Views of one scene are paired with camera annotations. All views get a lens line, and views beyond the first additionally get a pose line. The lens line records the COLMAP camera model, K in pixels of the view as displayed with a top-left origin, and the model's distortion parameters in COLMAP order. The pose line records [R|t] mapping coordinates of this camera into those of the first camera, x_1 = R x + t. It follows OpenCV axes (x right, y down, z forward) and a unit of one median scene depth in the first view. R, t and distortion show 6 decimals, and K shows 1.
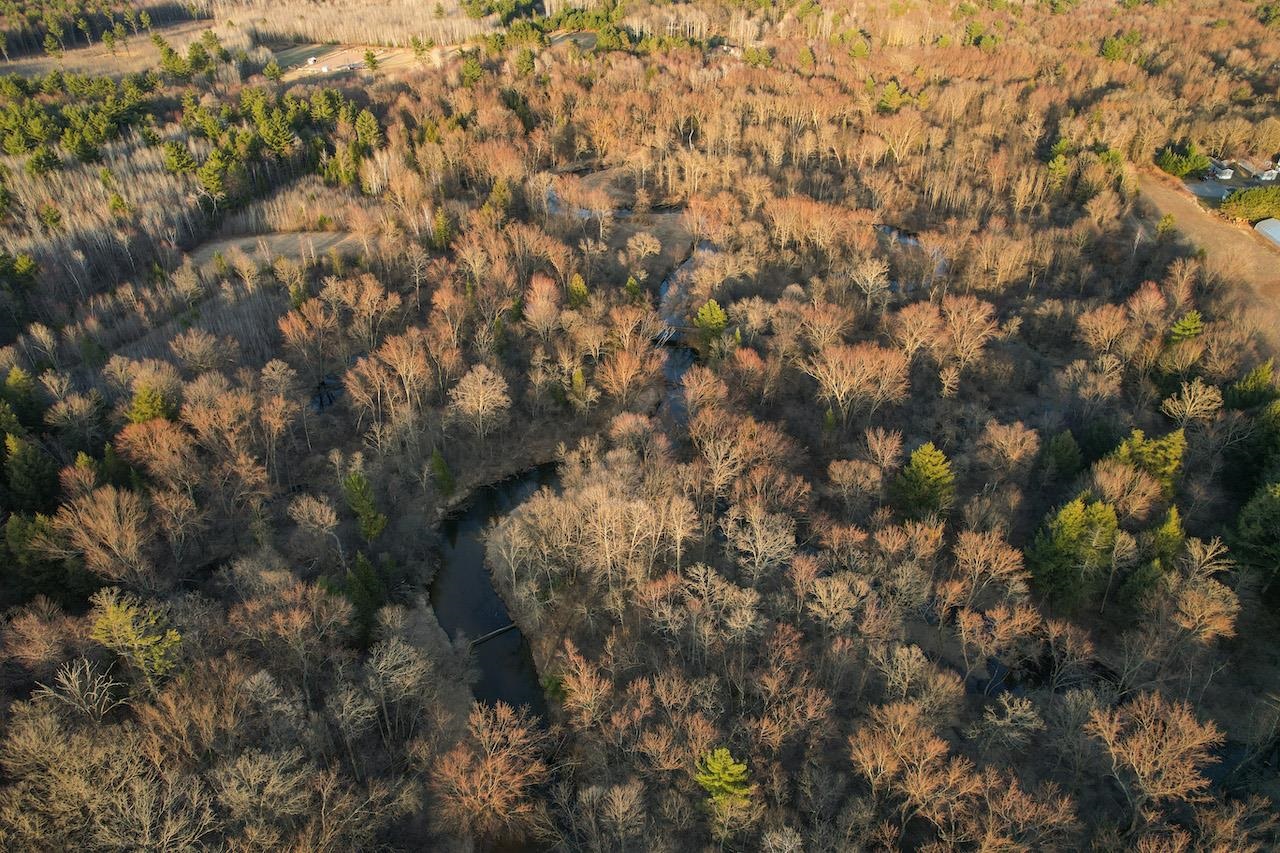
lens RADIAL K [[820.6, 0, 640.0], [0, 820.6, 426.5], [0, 0, 1]] dist [-0.087478, 0.078568]
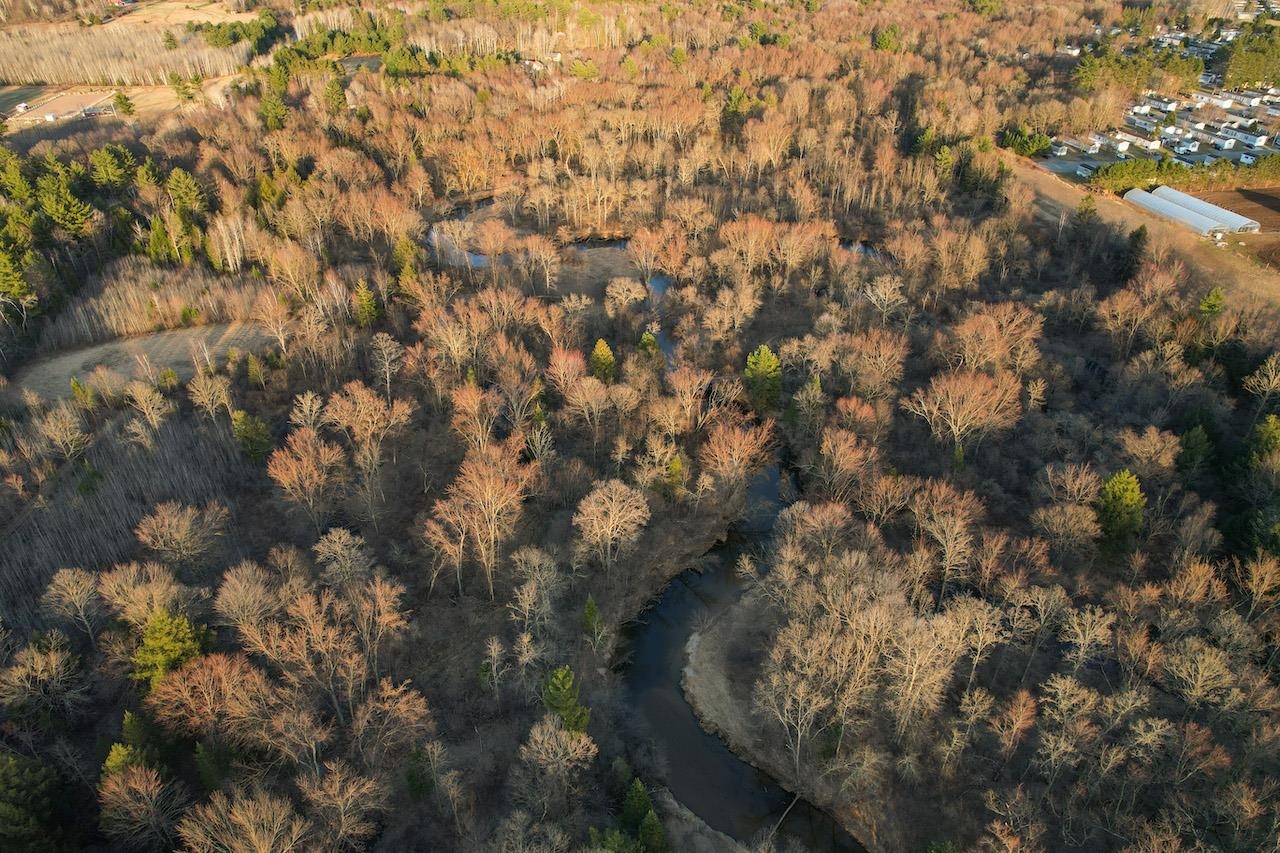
lens RADIAL K [[820.6, 0, 640.0], [0, 820.6, 426.5], [0, 0, 1]] dist [-0.087478, 0.078568]
pose [[0.940520, -0.186337, 0.284077, -0.218926], [0.188682, 0.981848, 0.019346, -0.077733], [-0.282525, 0.035405, 0.958606, 0.124461]]
